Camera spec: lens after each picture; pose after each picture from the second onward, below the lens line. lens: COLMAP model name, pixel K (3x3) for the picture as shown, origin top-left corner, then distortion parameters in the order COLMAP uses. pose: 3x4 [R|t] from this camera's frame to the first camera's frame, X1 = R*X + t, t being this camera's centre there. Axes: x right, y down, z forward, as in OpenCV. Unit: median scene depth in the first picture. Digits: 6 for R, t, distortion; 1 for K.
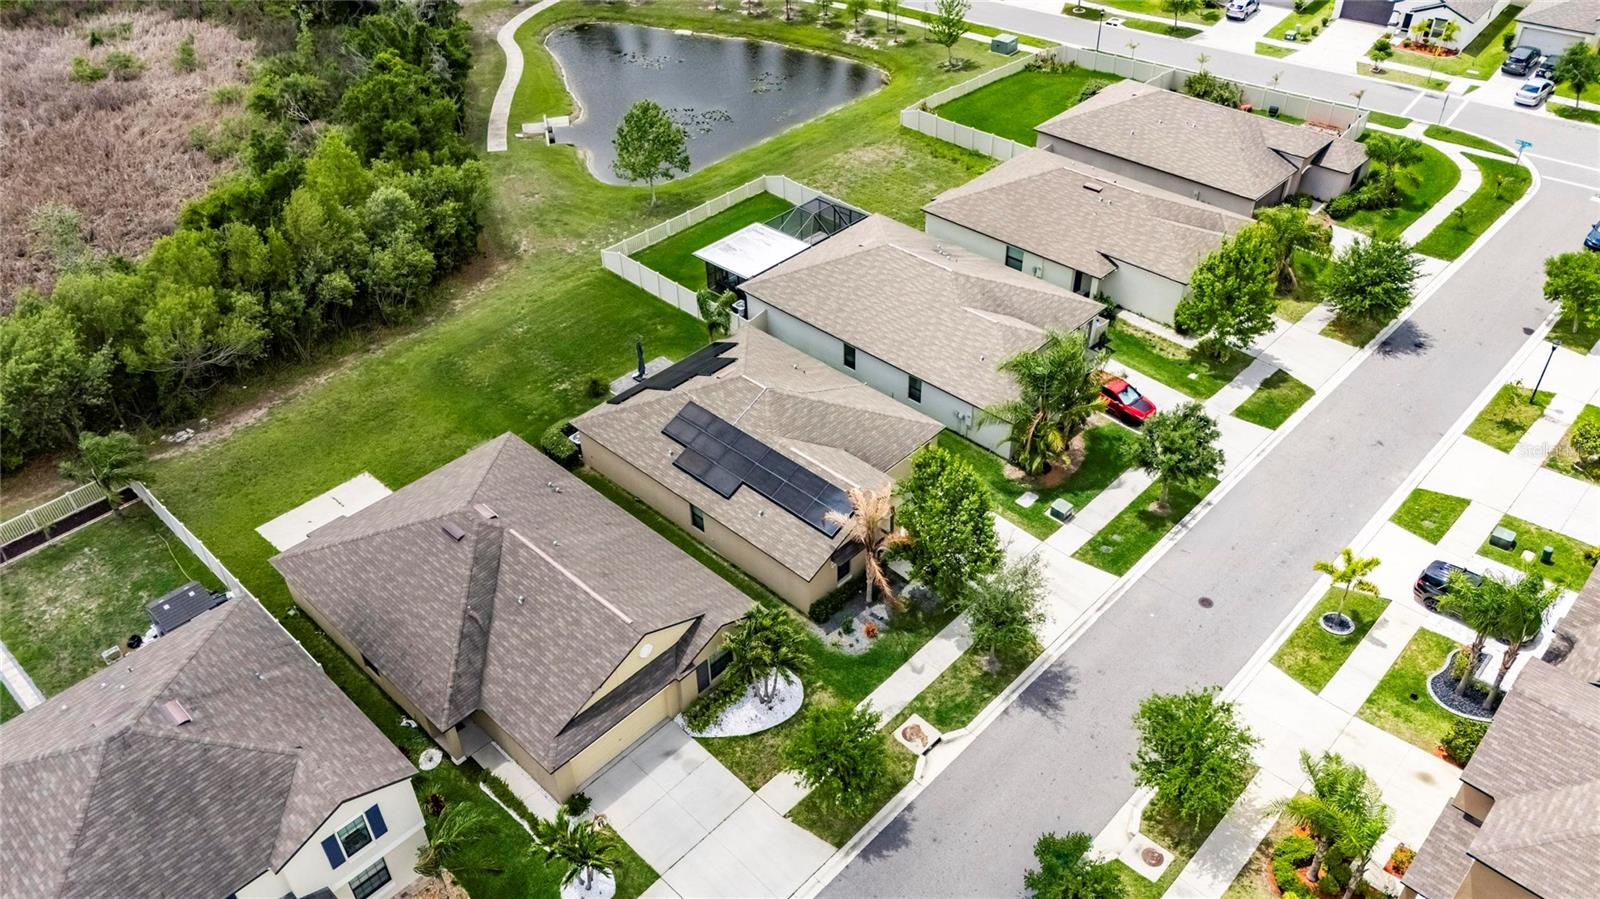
lens RADIAL K [[1164.7, 0, 802.2], [0, 1164.7, 447.2], [0, 0, 1]] dist [0.098875, -0.104511]
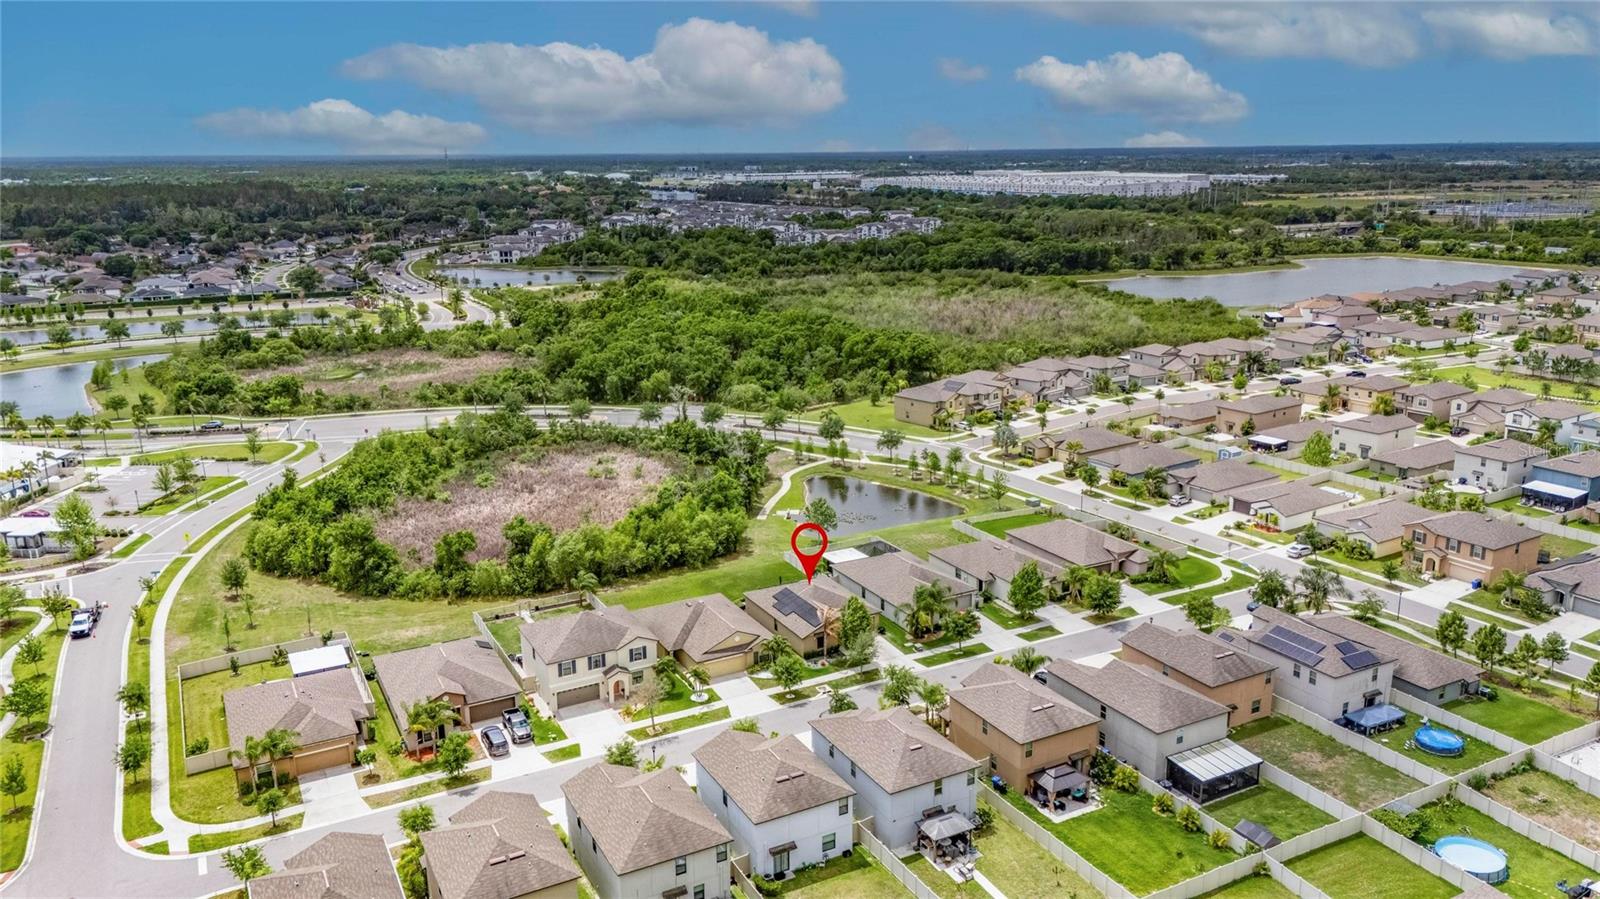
lens RADIAL K [[1156.2, 0, 795.6], [0, 1156.2, 448.5], [0, 0, 1]] dist [0.147624, -0.223678]
pose [[0.948218, 0.084463, -0.306183, 0.433056], [-0.200522, 0.906785, -0.370853, 0.397692], [0.246319, 0.413047, 0.876767, -0.870630]]
